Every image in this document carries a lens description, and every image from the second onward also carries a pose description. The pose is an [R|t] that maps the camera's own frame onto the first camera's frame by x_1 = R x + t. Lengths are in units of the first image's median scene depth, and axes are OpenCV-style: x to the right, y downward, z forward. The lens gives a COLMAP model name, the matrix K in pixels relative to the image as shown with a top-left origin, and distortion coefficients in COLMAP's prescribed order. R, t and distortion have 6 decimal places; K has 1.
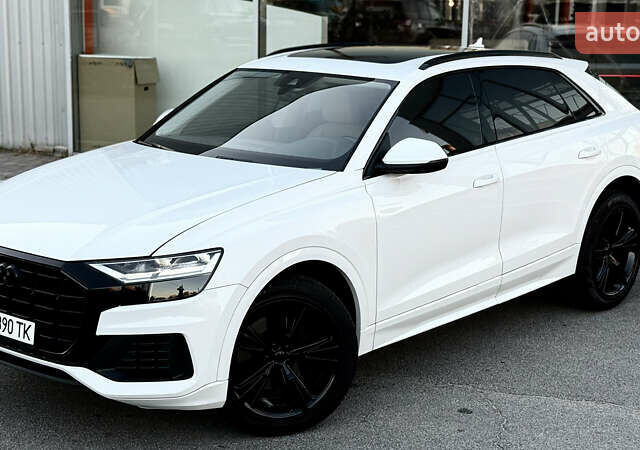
lens RADIAL K [[1258.6, 0, 320.0], [0, 1258.6, 225.0], [0, 0, 1]] dist [0.364348, -0.051890]
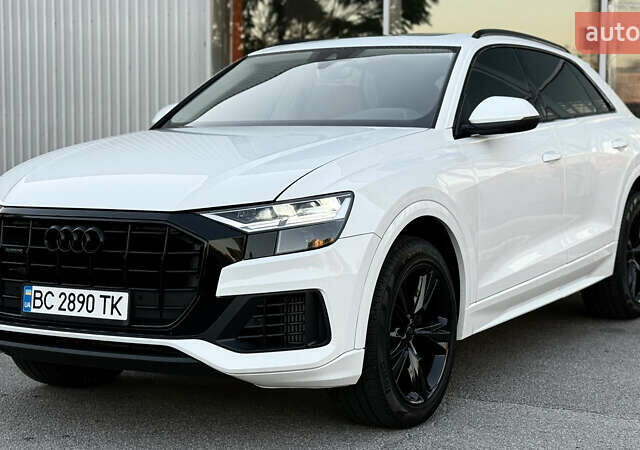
lens RADIAL K [[1258.6, 0, 320.0], [0, 1258.6, 225.0], [0, 0, 1]] dist [0.364348, -0.051890]
pose [[0.977971, -0.031977, 0.206277, -0.269587], [0.057993, 0.990916, -0.121338, 0.139763], [-0.200524, 0.130628, 0.970941, 0.179065]]
